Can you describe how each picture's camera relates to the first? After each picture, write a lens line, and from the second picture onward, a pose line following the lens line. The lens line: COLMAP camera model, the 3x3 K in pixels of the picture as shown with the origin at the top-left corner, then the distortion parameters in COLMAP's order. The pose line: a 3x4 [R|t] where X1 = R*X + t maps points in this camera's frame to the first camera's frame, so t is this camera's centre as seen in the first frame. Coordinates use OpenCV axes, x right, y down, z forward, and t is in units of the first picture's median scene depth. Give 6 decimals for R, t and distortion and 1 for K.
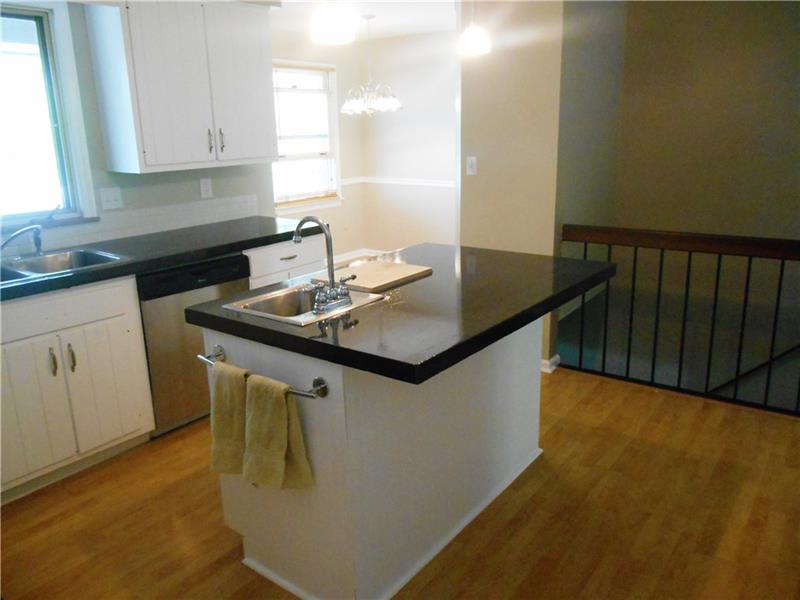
lens RADIAL K [[629.3, 0, 402.2], [0, 629.3, 298.5], [0, 0, 1]] dist [-0.011375, -0.001847]
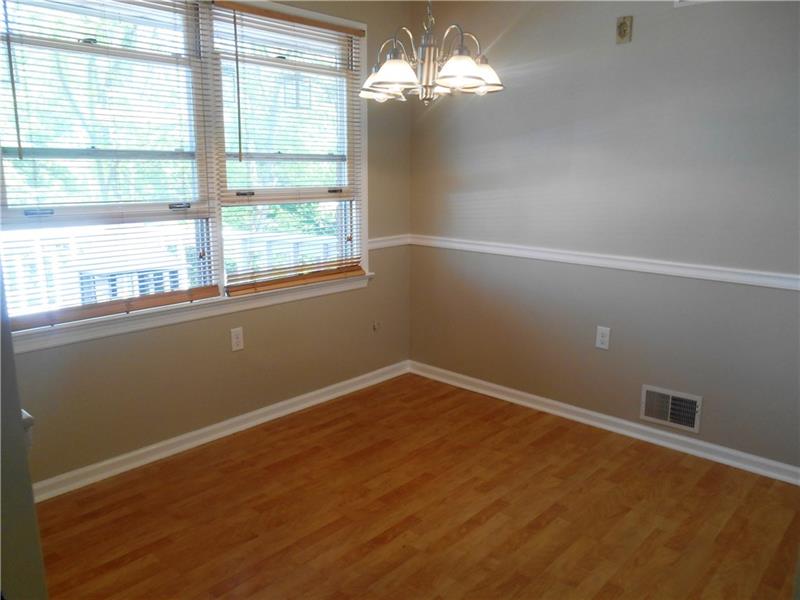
lens RADIAL K [[629.3, 0, 398.7], [0, 629.3, 300.4], [0, 0, 1]] dist [-0.011375, -0.001847]
pose [[0.994764, 0.042923, -0.092752, -0.019881], [-0.048202, 0.997297, -0.055448, -0.110673], [0.090121, 0.059629, 0.994144, 0.480804]]
